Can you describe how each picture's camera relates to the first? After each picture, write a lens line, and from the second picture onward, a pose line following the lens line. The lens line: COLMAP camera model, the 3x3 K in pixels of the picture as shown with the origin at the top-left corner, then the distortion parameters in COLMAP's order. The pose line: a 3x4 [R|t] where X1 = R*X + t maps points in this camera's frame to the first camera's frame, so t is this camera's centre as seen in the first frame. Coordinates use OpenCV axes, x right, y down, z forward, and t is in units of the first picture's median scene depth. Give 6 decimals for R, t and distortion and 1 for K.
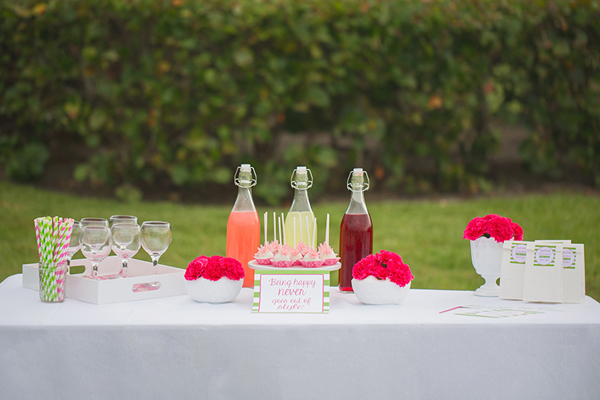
lens RADIAL K [[1957.4, 0, 300.0], [0, 1957.4, 200.0], [0, 0, 1]] dist [-0.051815, -0.322143]
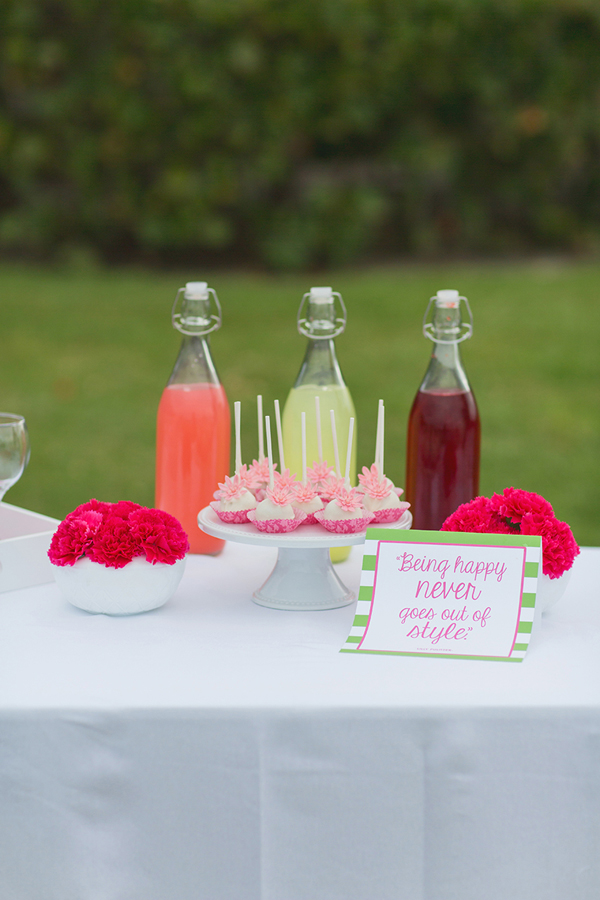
lens RADIAL K [[2232.3, 0, 300.0], [0, 2232.3, 450.0], [0, 0, 1]] dist [-0.436109, 5.539891]
pose [[0.999828, -0.006510, -0.017347, 0.004891], [0.008228, 0.994863, 0.100897, -0.032372], [0.016601, -0.101022, 0.994746, 0.511628]]
